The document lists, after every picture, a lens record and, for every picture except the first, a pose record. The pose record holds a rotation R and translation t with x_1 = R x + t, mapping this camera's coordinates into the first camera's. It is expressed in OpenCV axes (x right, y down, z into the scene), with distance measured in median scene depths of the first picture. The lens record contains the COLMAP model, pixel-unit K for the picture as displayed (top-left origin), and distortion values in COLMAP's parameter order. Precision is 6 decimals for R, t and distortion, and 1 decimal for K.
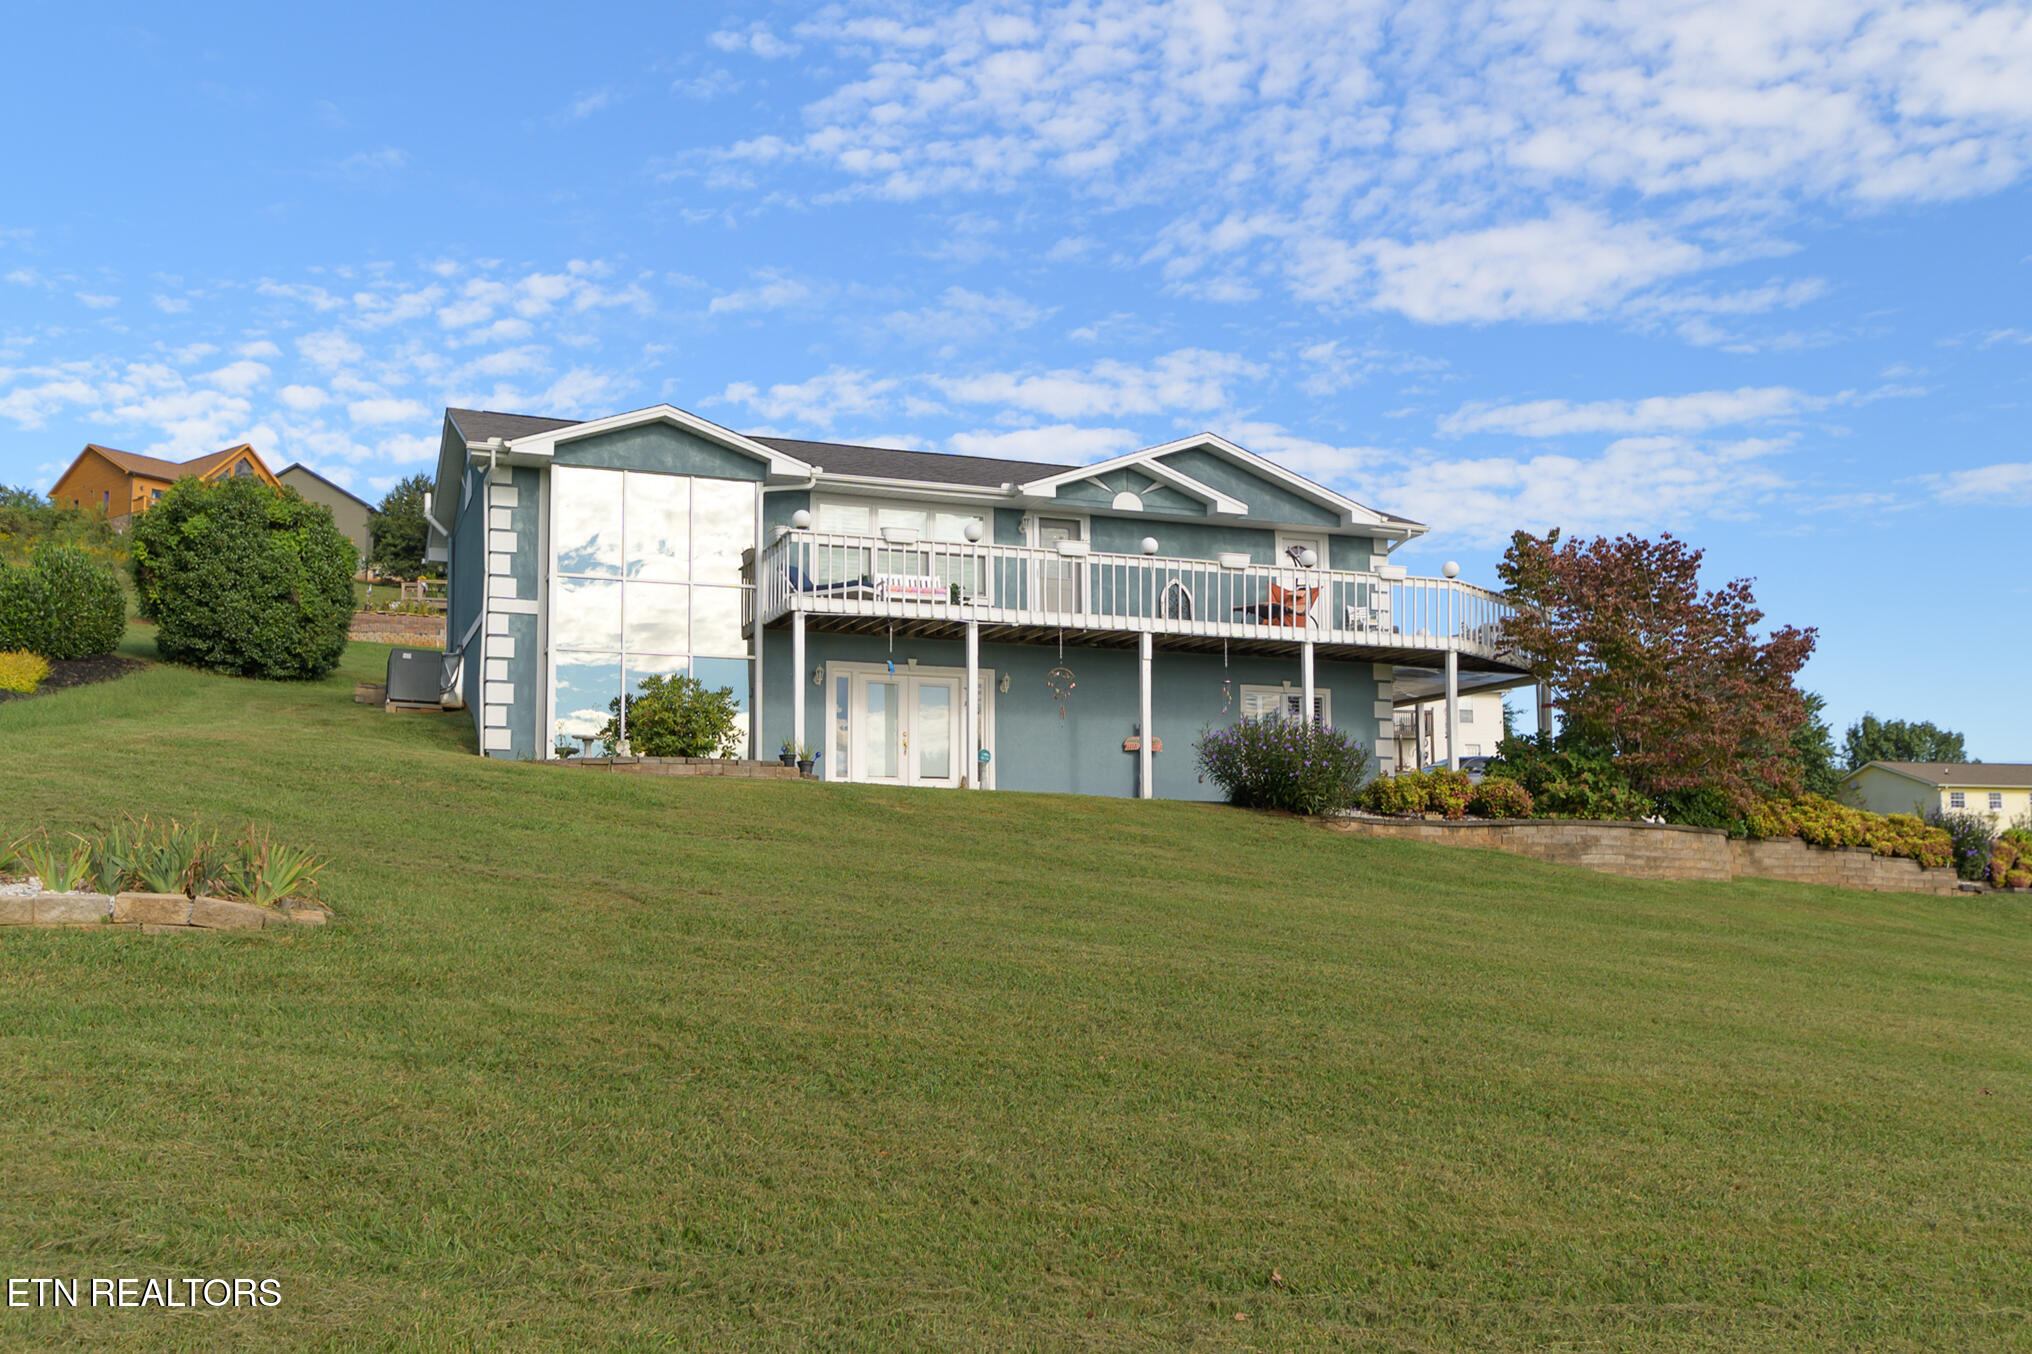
lens RADIAL K [[1846.5, 0, 1016.0], [0, 1846.5, 677.0], [0, 0, 1]] dist [0.035001, 0.001508]
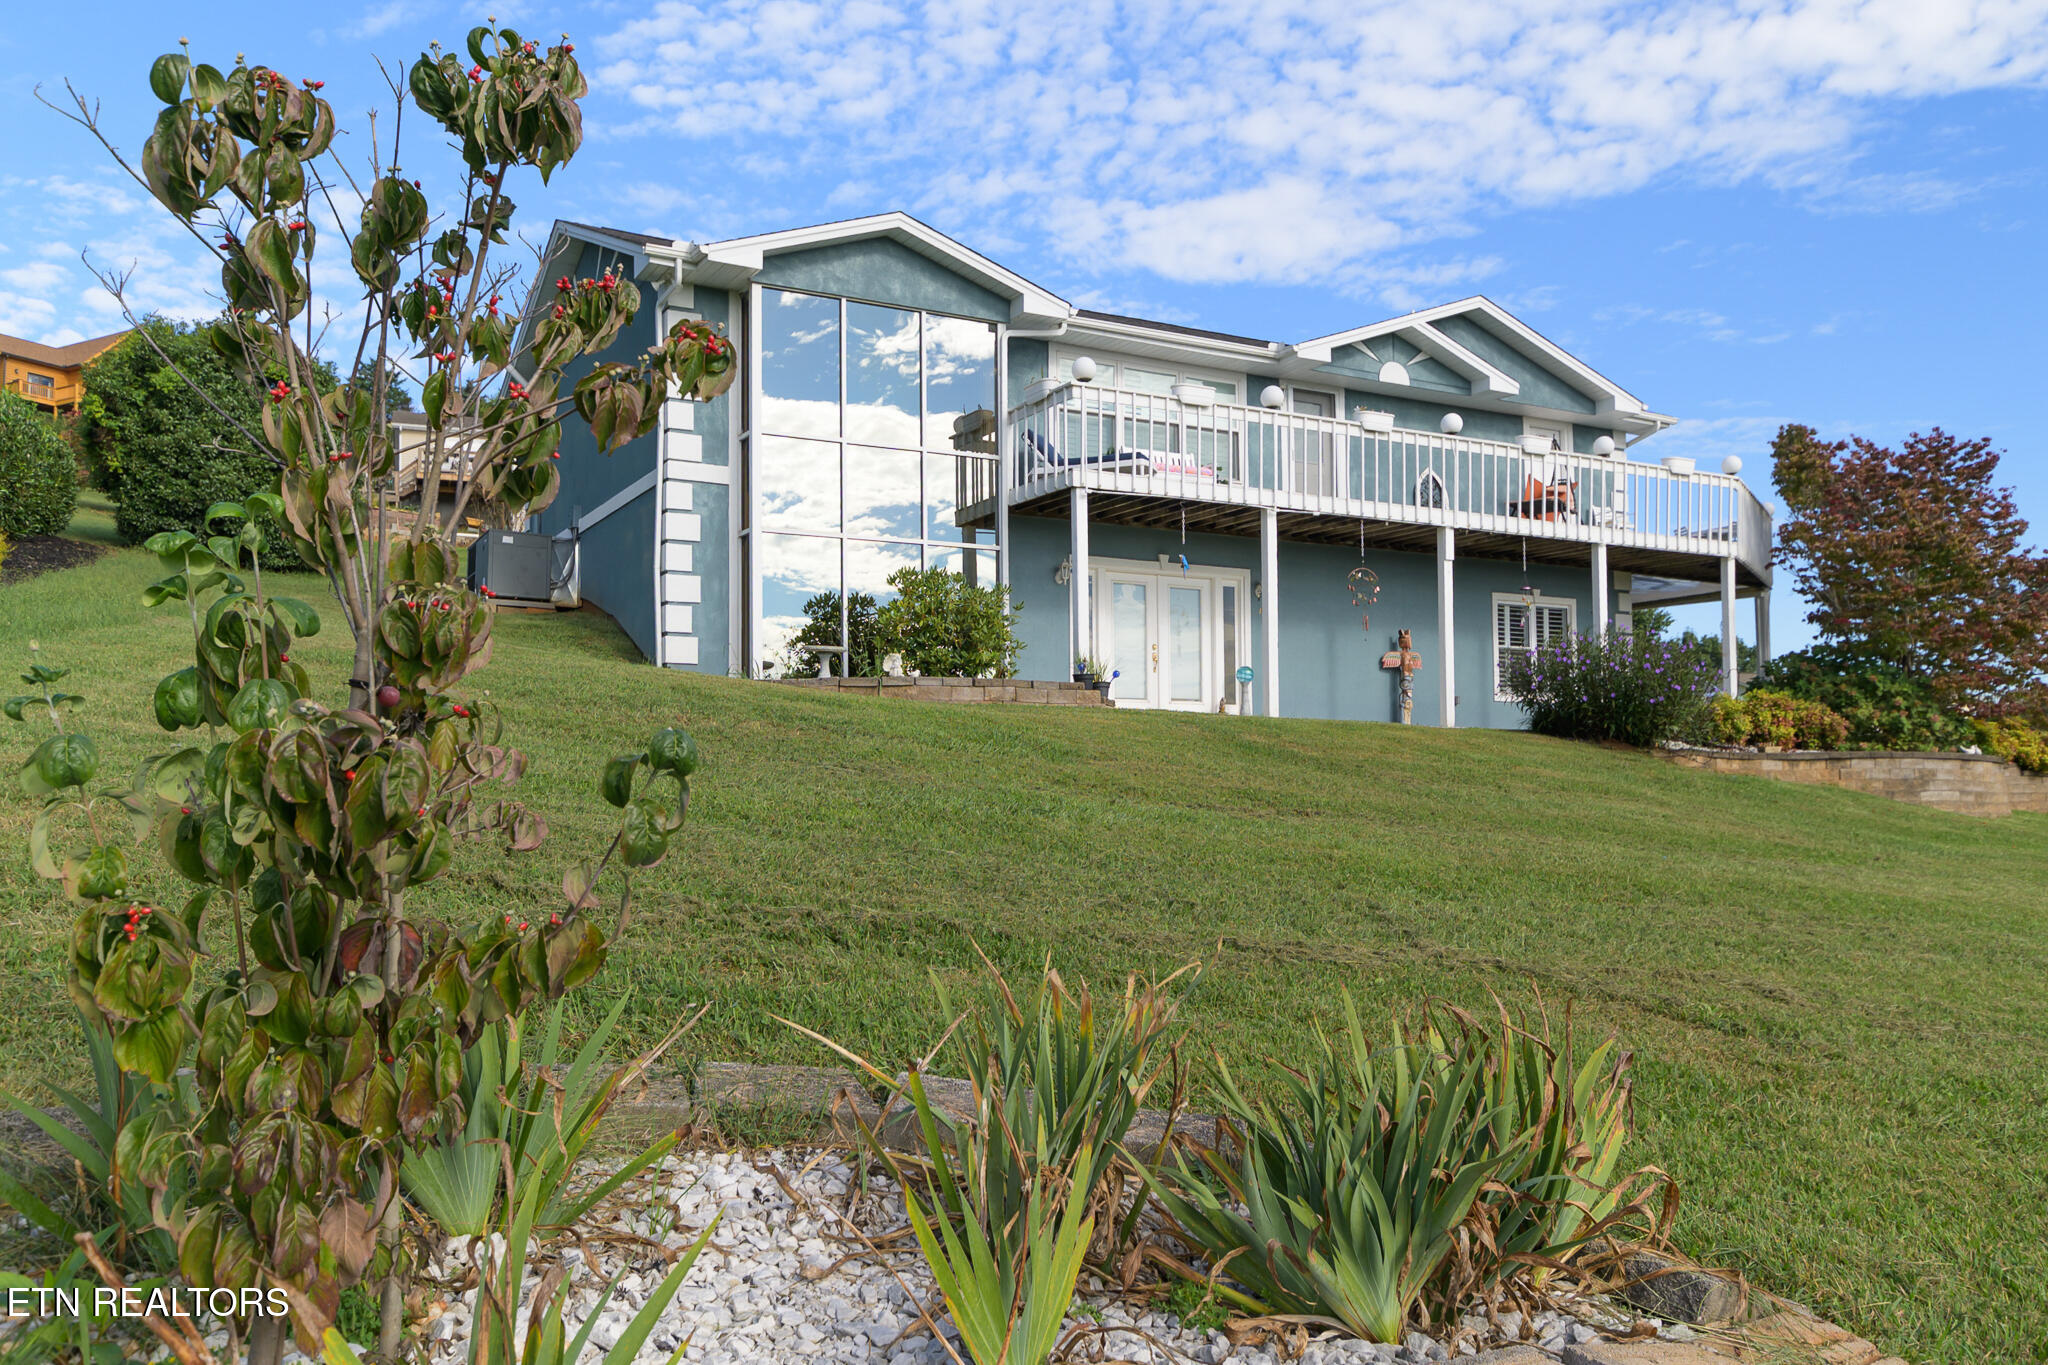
lens RADIAL K [[1628.7, 0, 1020.3], [0, 1628.7, 739.0], [0, 0, 1]] dist [-0.003259, 0.000218]
pose [[0.988021, 0.001261, 0.154313, -0.205965], [-0.015024, 0.996002, 0.088058, 0.007963], [-0.153585, -0.089321, 0.984090, 0.263119]]
